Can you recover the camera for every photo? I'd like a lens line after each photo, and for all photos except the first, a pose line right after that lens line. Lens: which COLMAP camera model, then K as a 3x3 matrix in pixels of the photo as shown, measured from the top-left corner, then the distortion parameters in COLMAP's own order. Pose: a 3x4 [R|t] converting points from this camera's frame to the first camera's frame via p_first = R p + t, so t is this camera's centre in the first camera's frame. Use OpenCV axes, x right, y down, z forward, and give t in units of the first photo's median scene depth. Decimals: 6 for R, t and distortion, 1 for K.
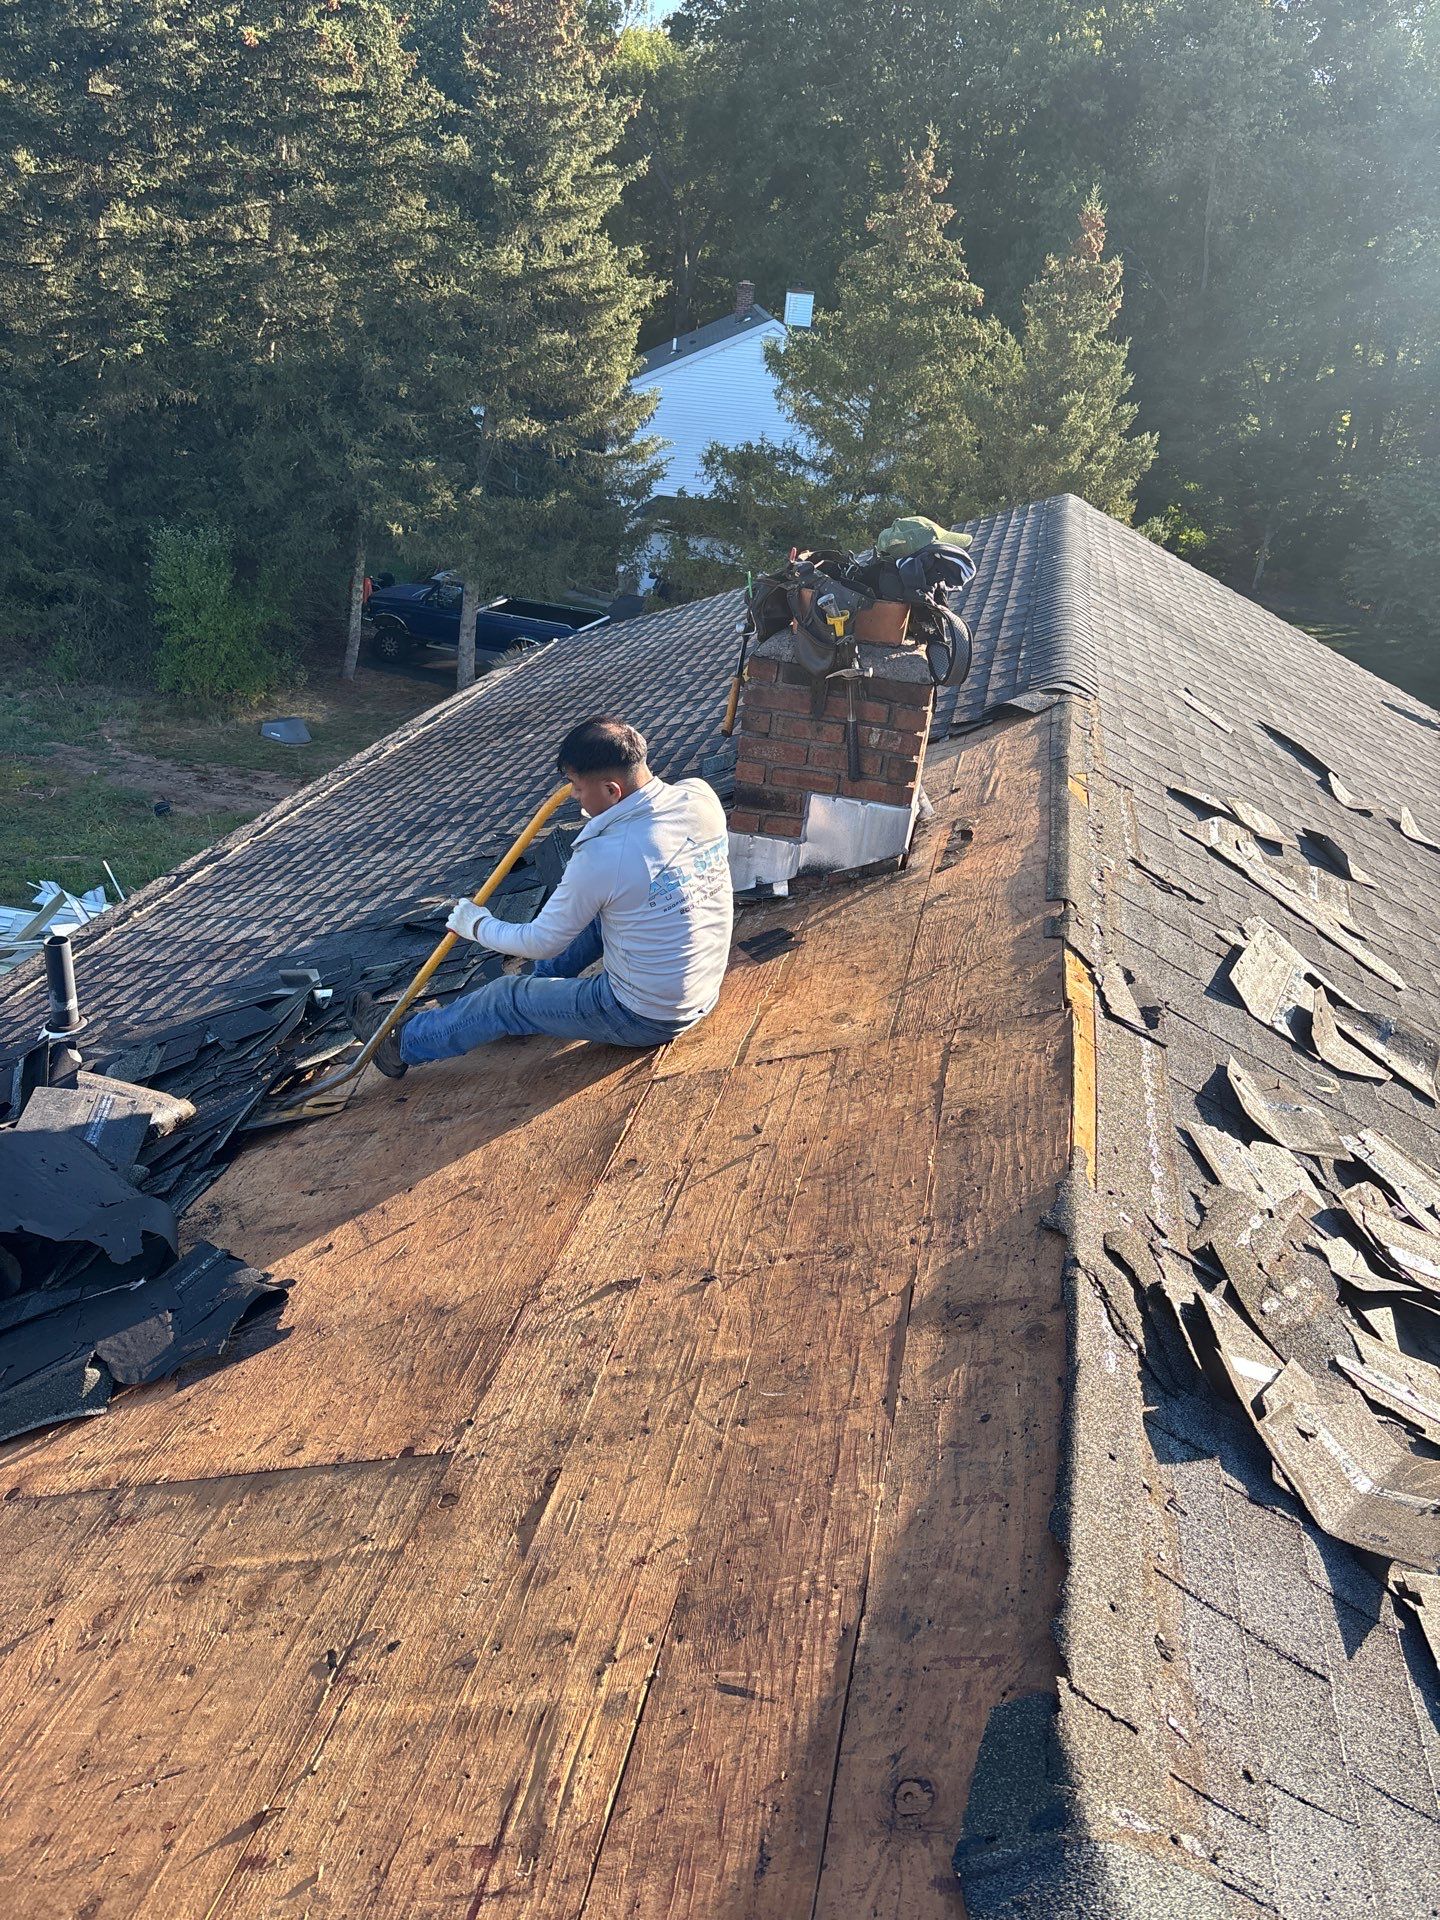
lens RADIAL K [[1419.9, 0, 695.6], [0, 1419.9, 951.6], [0, 0, 1]] dist [0.044076, -0.046616]
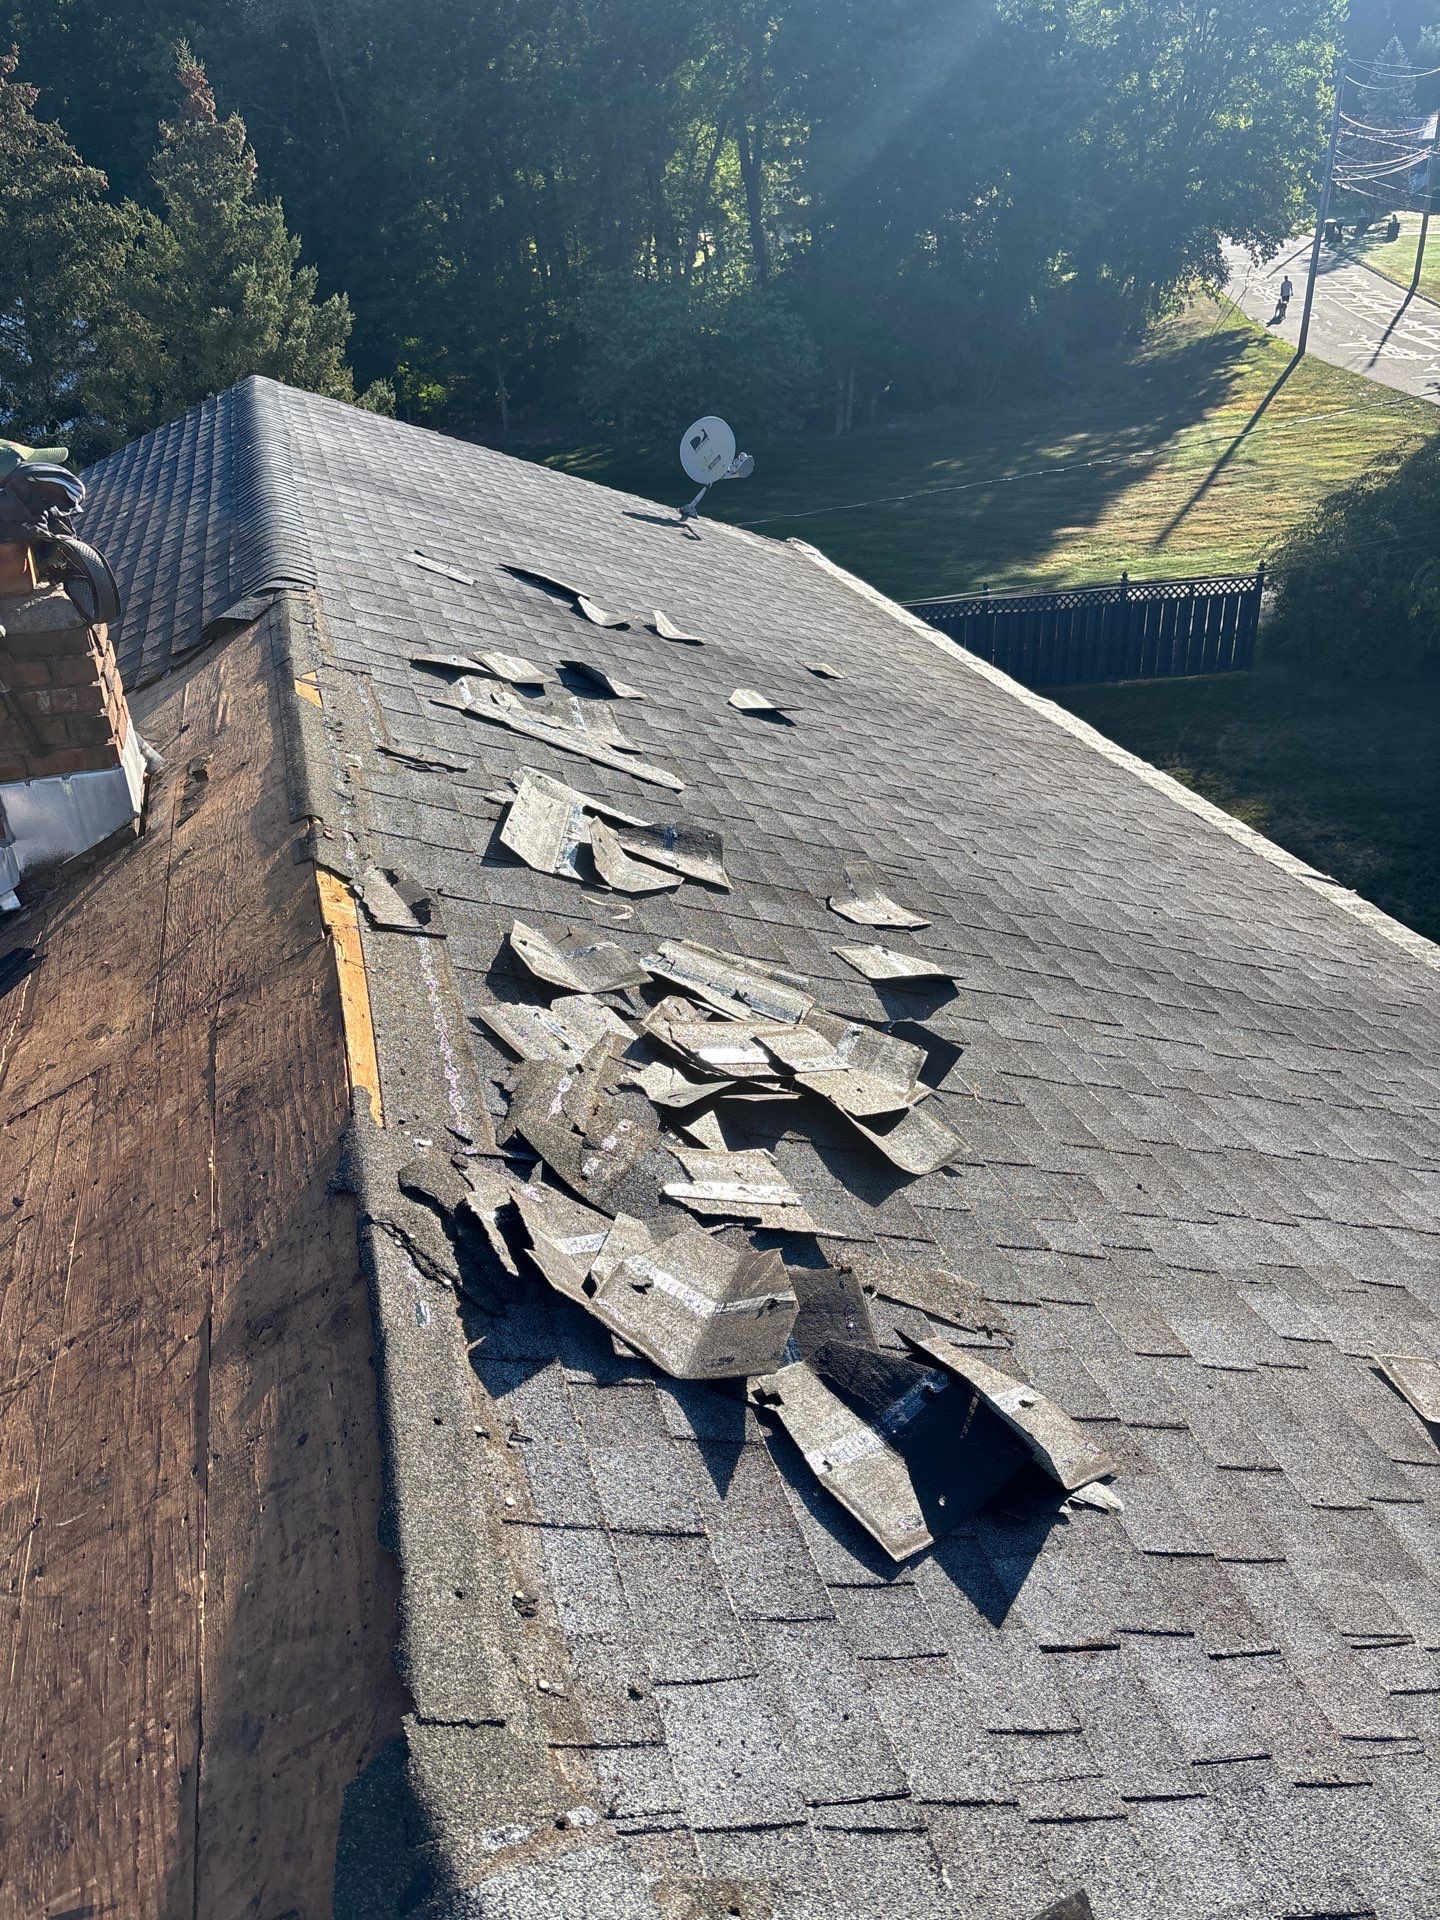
lens RADIAL K [[1419.9, 0, 695.6], [0, 1419.9, 951.6], [0, 0, 1]] dist [0.044076, -0.046616]
pose [[0.868899, -0.351926, 0.348085, 0.142841], [0.325721, 0.936025, 0.133280, 0.004367], [-0.372721, -0.002428, 0.927940, 0.062973]]
